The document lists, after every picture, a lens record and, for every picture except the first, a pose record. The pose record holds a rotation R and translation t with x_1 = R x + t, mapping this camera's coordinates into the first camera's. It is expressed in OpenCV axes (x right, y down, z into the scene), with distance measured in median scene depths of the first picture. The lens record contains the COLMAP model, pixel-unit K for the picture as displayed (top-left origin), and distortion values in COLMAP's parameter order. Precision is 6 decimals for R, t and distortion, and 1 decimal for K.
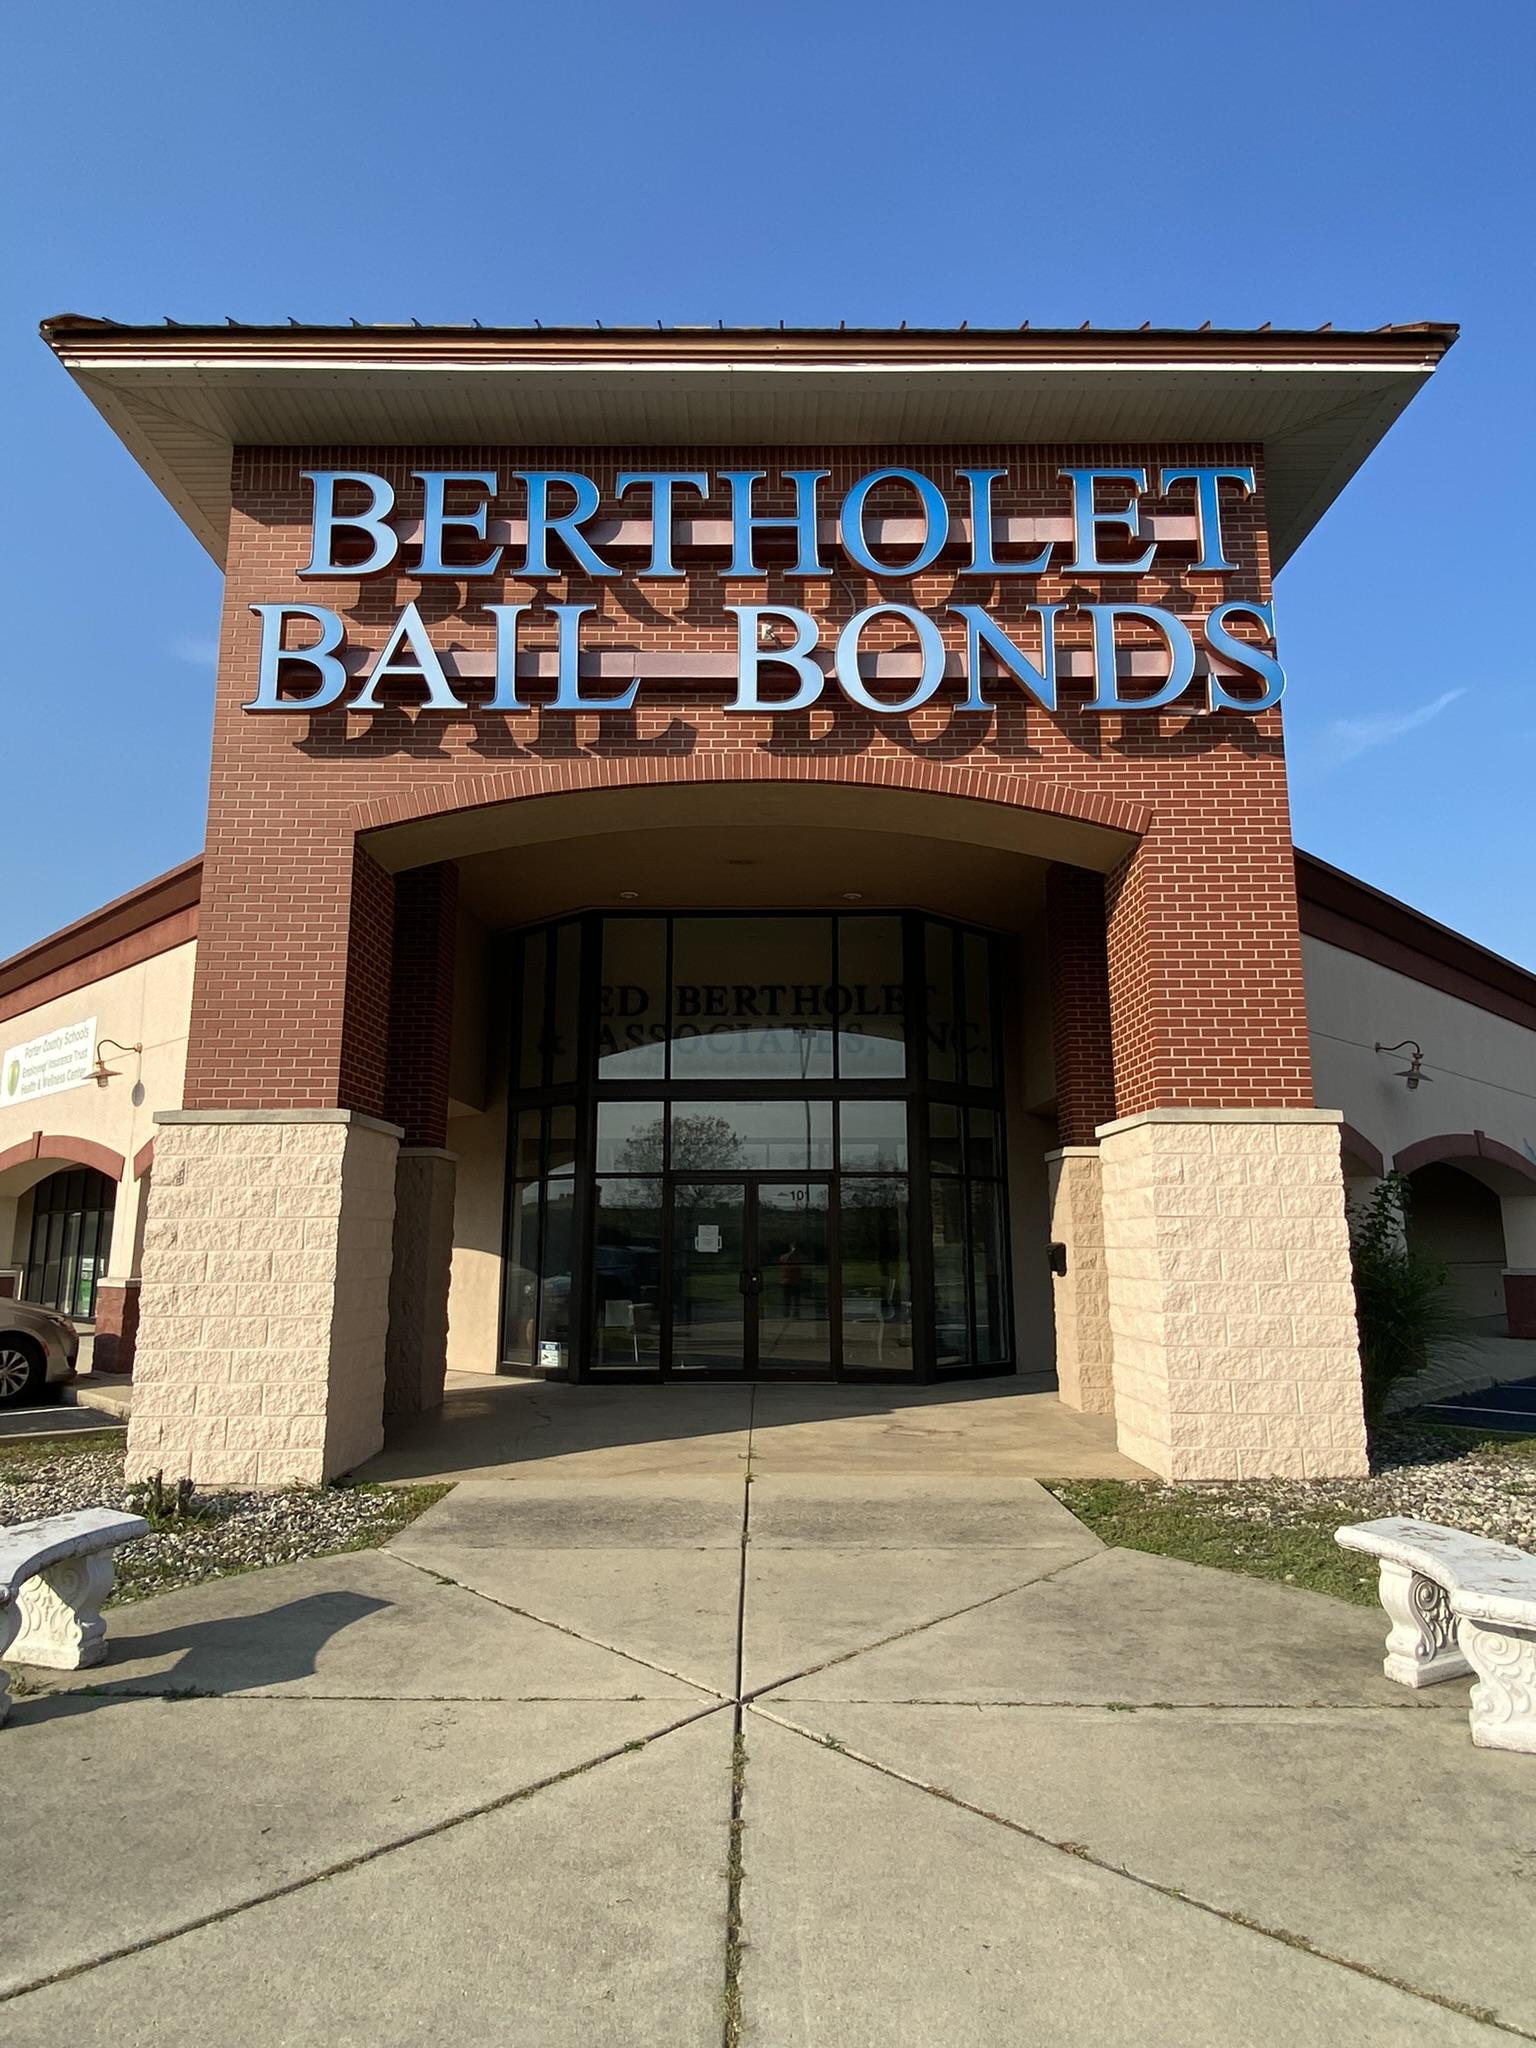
lens RADIAL K [[1241.2, 0, 772.1], [0, 1241.2, 1015.4], [0, 0, 1]] dist [0.038327, -0.000740]
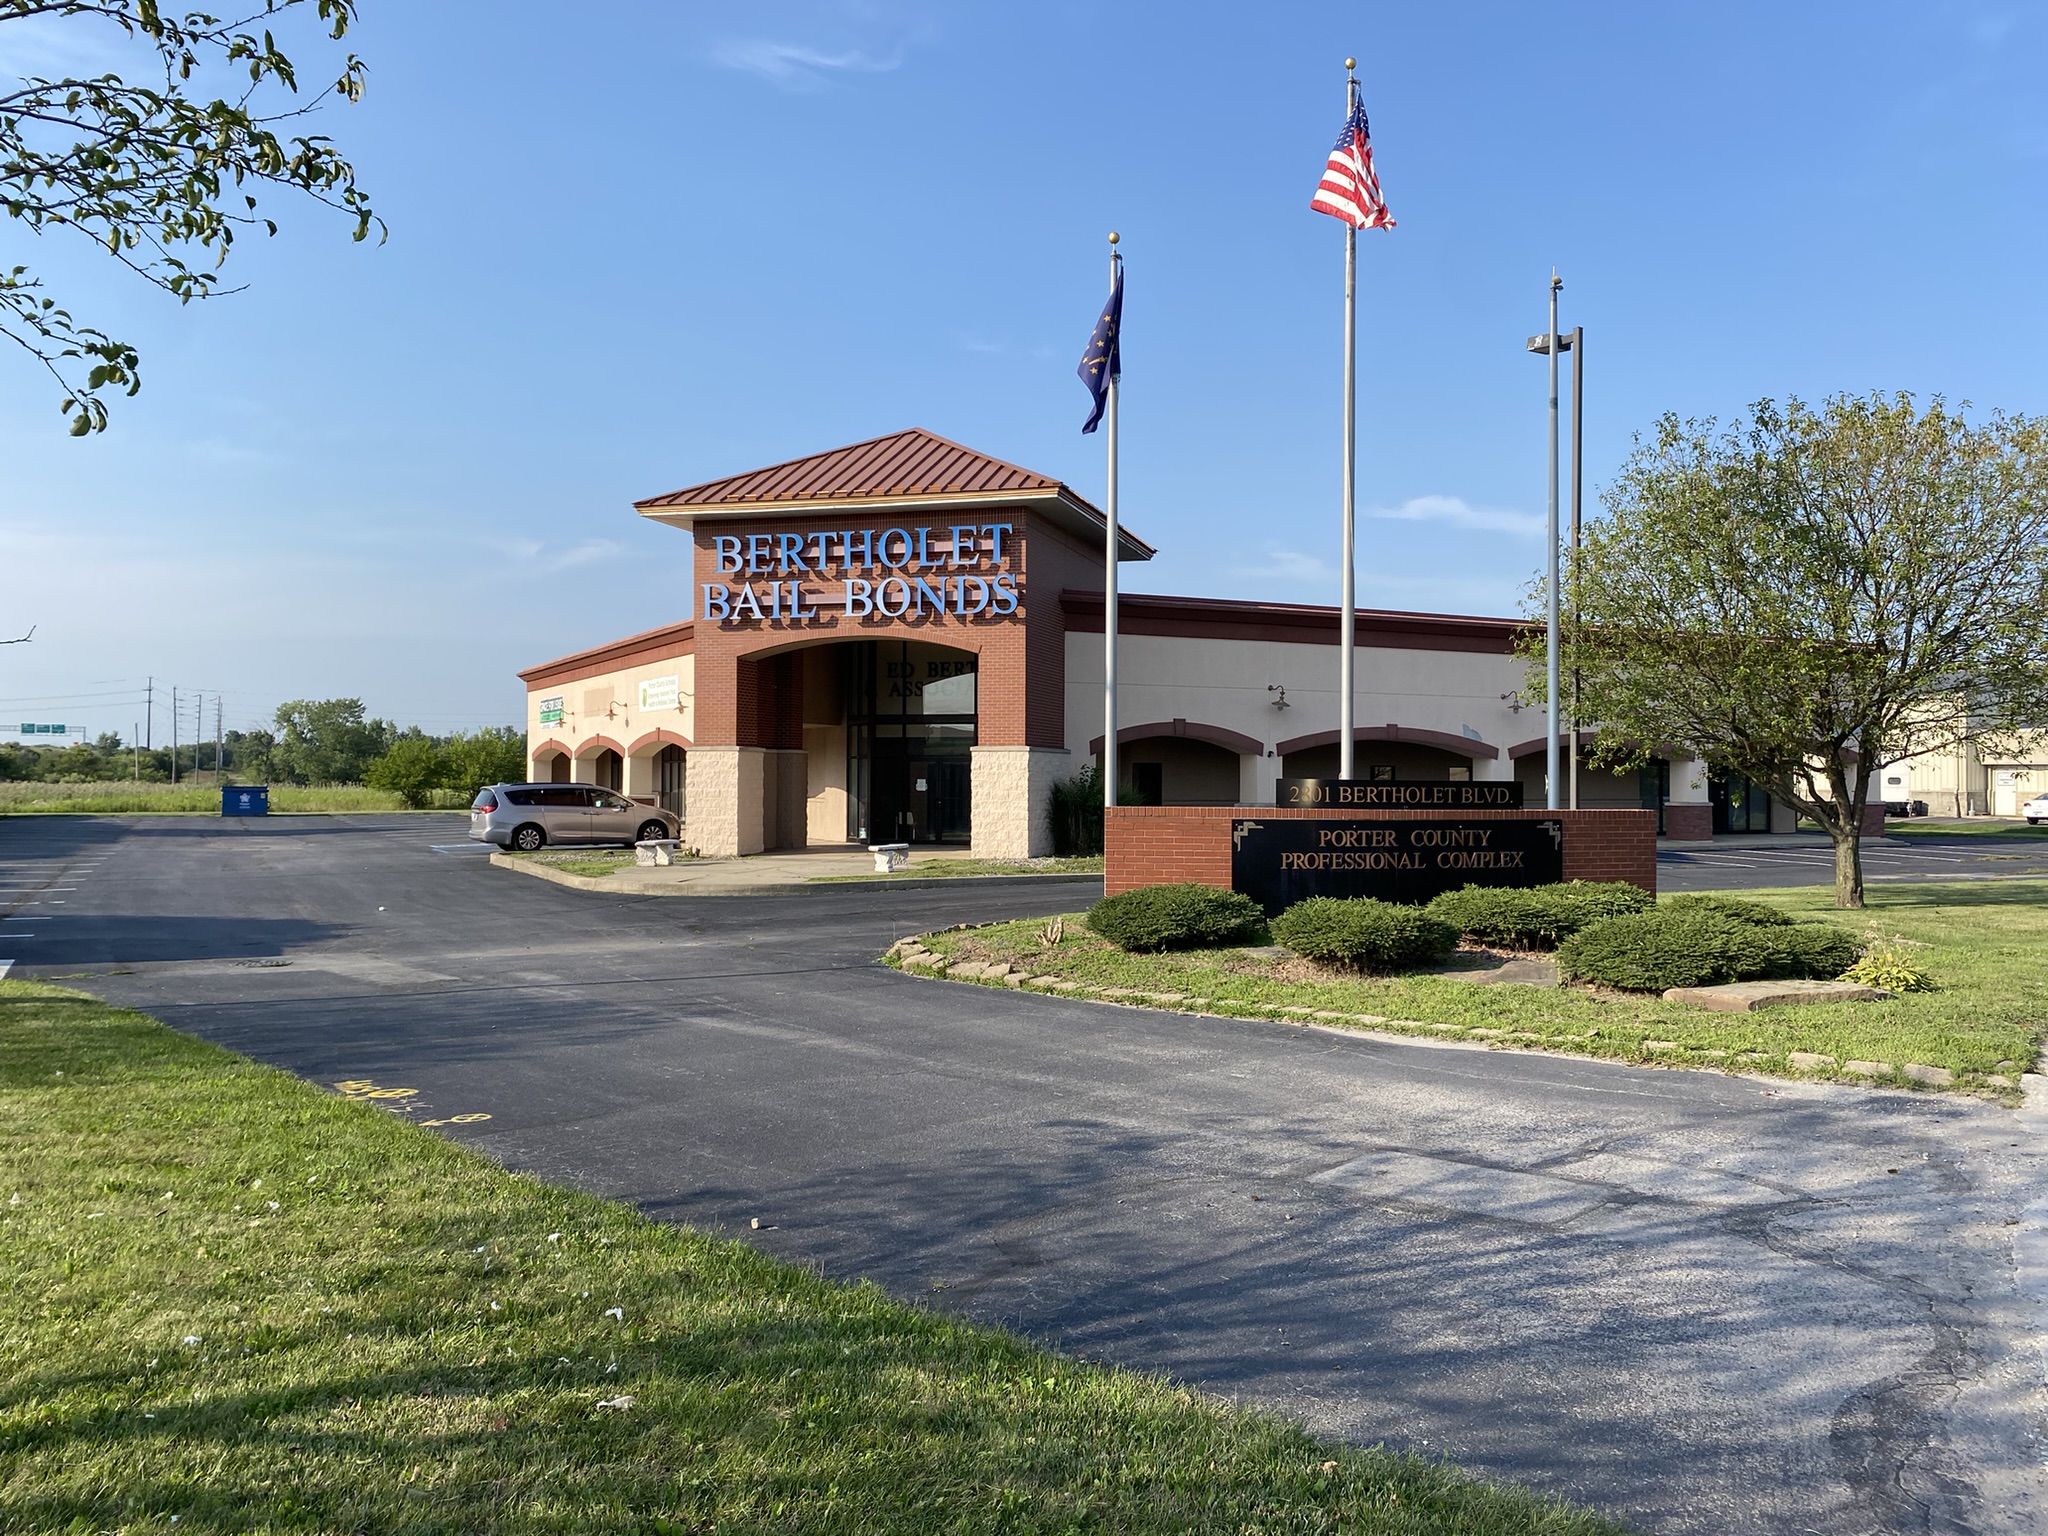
lens RADIAL K [[1563.0, 0, 1030.4], [0, 1563.0, 764.6], [0, 0, 1]] dist [0.141213, -0.287681]
pose [[0.955195, 0.002907, -0.295964, 1.495573], [0.047524, 0.985471, 0.163058, -0.475994], [0.292138, -0.169818, 0.941179, -2.466988]]
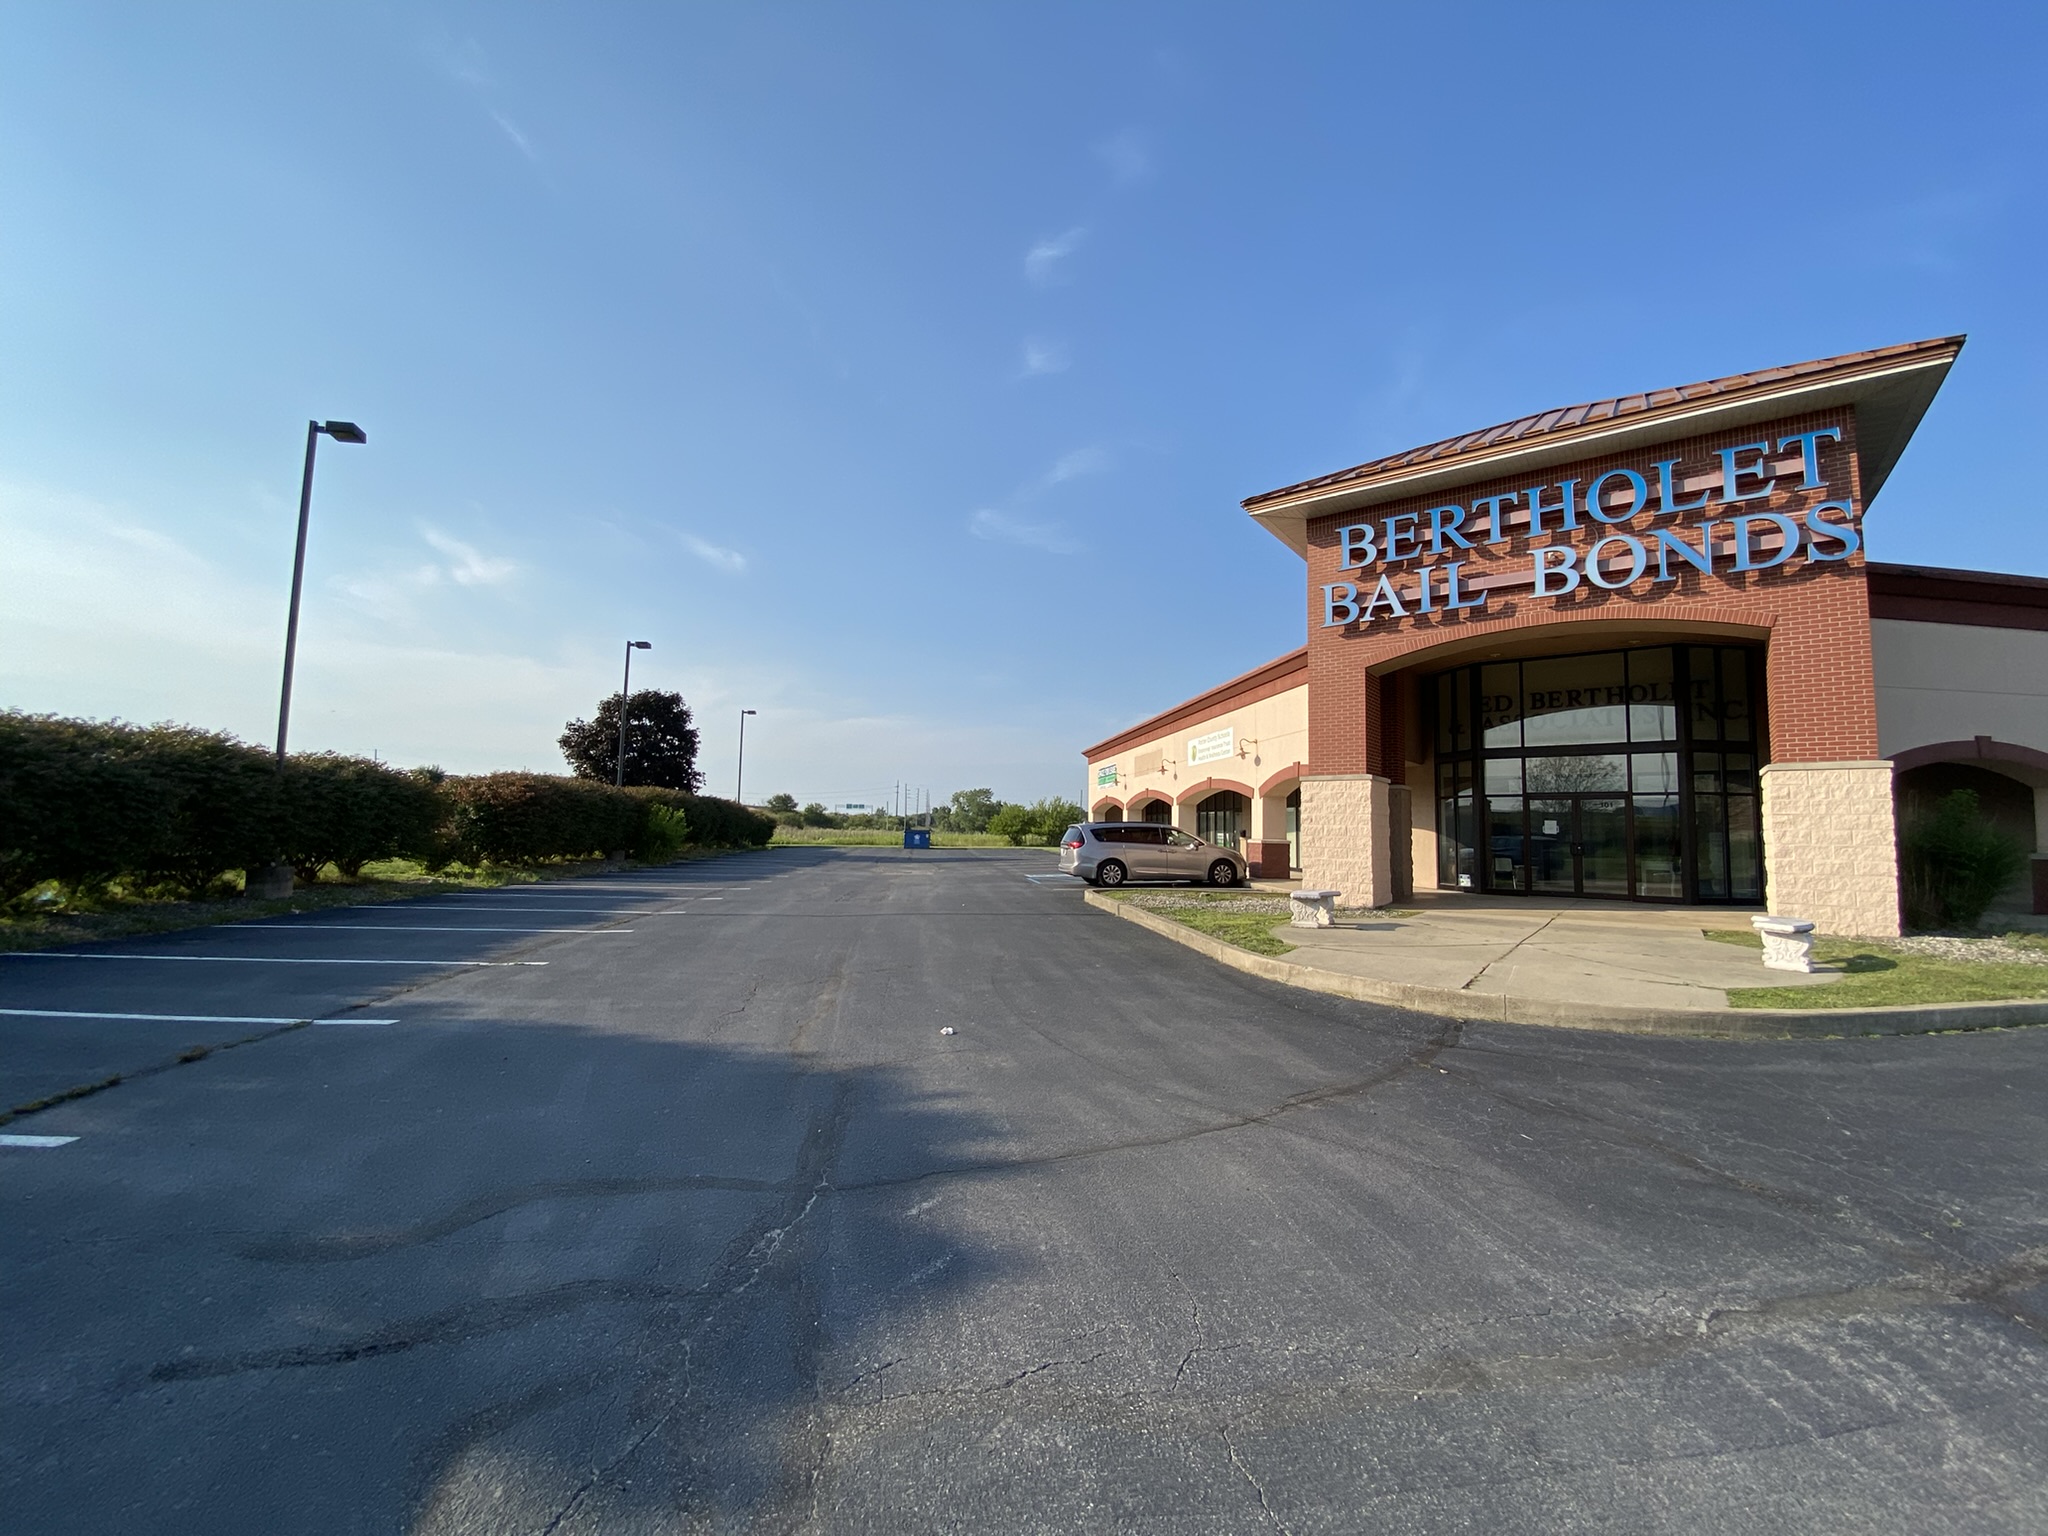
lens RADIAL K [[833.8, 0, 1024.0], [0, 833.8, 768.0], [0, 0, 1]] dist [0.018885, -0.021940]
pose [[0.789049, -0.031593, -0.613518, 0.161656], [0.092421, 0.993415, 0.067707, -0.119577], [0.607339, -0.110126, 0.786773, -0.808523]]
